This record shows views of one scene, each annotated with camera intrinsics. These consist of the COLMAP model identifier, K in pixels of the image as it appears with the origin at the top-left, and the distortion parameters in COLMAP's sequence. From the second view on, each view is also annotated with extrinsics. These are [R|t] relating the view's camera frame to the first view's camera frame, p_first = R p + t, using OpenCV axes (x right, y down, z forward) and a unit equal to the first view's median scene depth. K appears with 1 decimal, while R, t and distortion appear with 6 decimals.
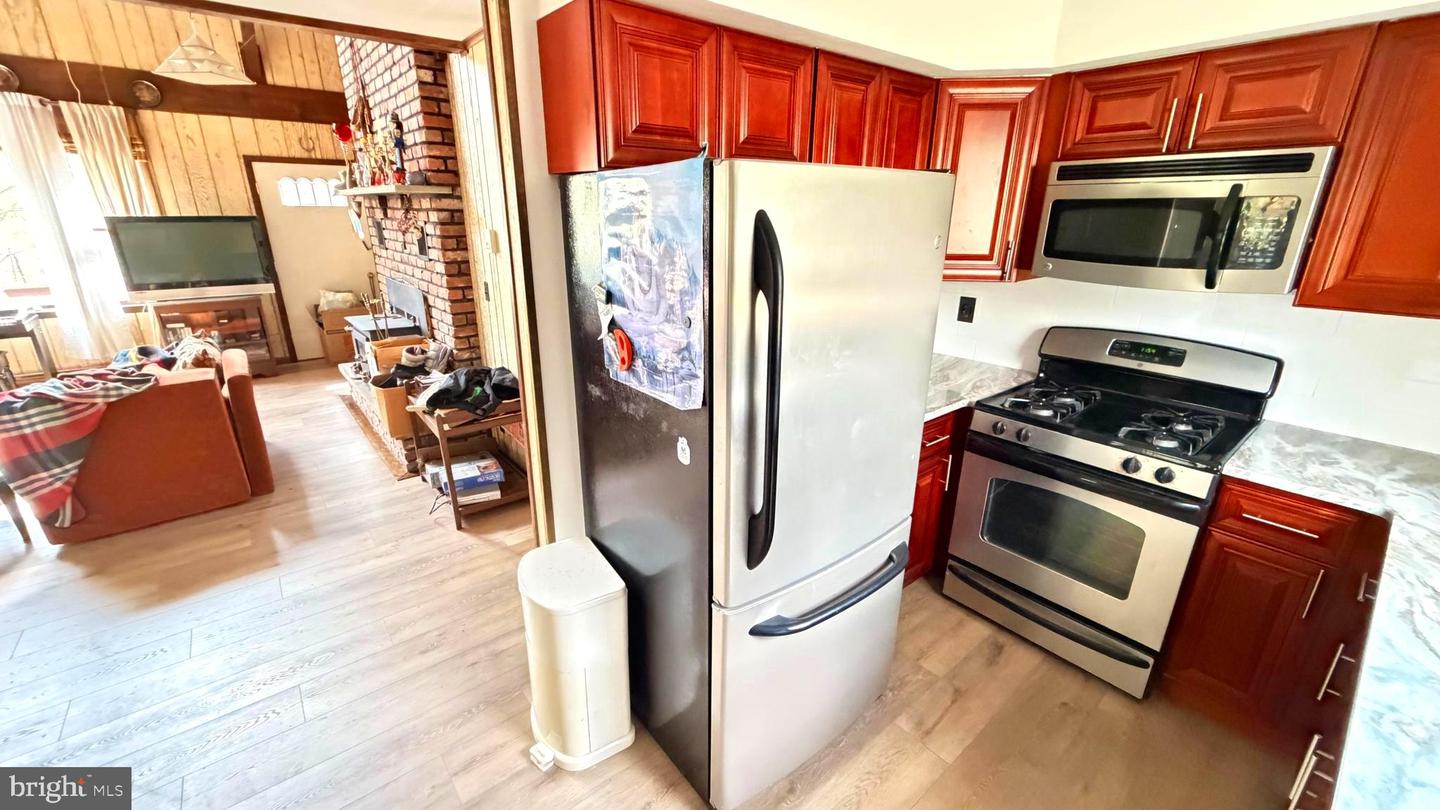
lens RADIAL K [[576.8, 0, 720.0], [0, 576.8, 405.0], [0, 0, 1]] dist [-0.000359, 0.000063]
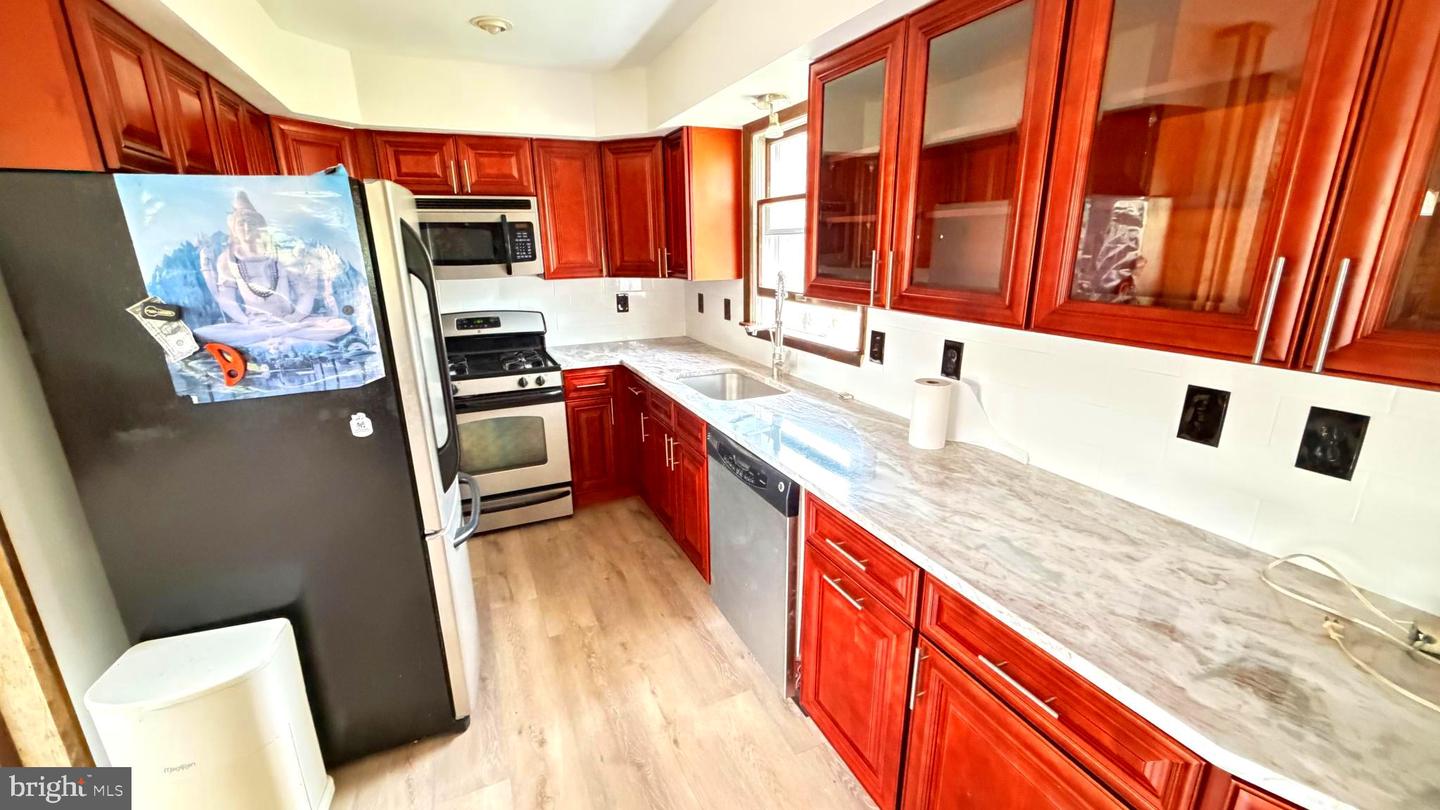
lens RADIAL K [[570.2, 0, 715.9], [0, 570.2, 403.1], [0, 0, 1]] dist [-0.000116, 0.000281]
pose [[0.261798, -0.271328, 0.926198, -0.713942], [0.324431, 0.928563, 0.180318, 0.048947], [-0.908959, 0.253280, 0.331123, -0.021018]]
